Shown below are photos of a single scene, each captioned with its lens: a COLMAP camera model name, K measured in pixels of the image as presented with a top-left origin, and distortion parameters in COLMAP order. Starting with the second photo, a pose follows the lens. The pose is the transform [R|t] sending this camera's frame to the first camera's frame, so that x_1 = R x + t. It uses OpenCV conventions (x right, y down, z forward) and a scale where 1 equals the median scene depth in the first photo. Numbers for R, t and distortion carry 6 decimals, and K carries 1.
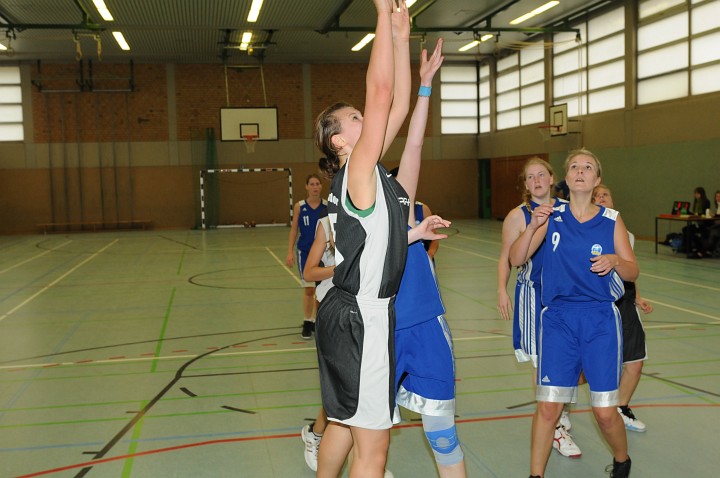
lens RADIAL K [[855.4, 0, 363.4], [0, 855.4, 243.2], [0, 0, 1]] dist [0.000514, 0.000000]
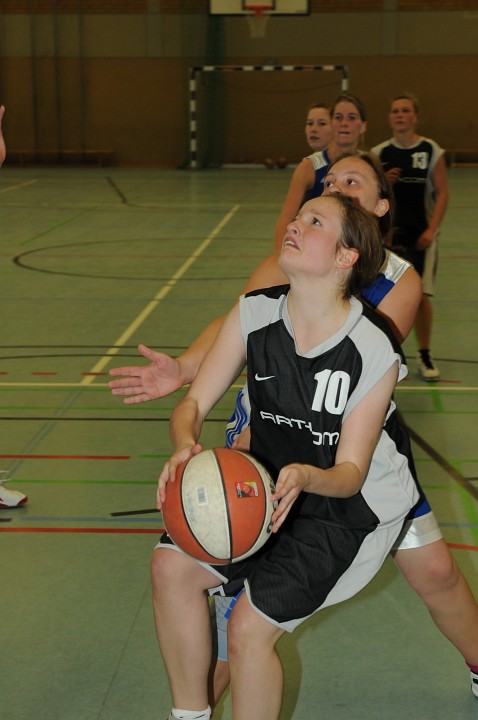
lens RADIAL K [[1469.3, 0, 240.7], [0, 1469.3, 354.2], [0, 0, 1]] dist [0.157337, 0.000000]
pose [[0.966305, 0.067989, -0.248257, 0.104690], [-0.040956, 0.992809, 0.112483, -0.005491], [0.254119, -0.098526, 0.962141, 0.020630]]
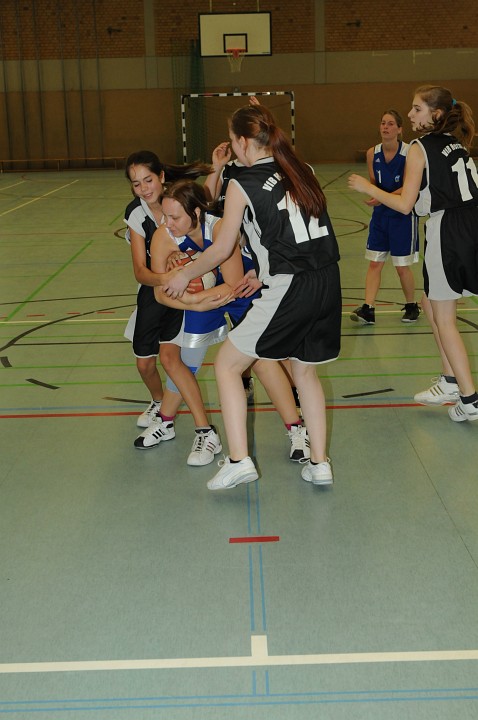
lens RADIAL K [[1060.2, 0, 243.8], [0, 1060.2, 355.0], [0, 0, 1]] dist [0.050389, 0.000000]
pose [[0.983280, 0.040537, -0.177529, 0.055149], [-0.012224, 0.987402, 0.157759, -0.001714], [0.181687, -0.152952, 0.971388, -0.001565]]
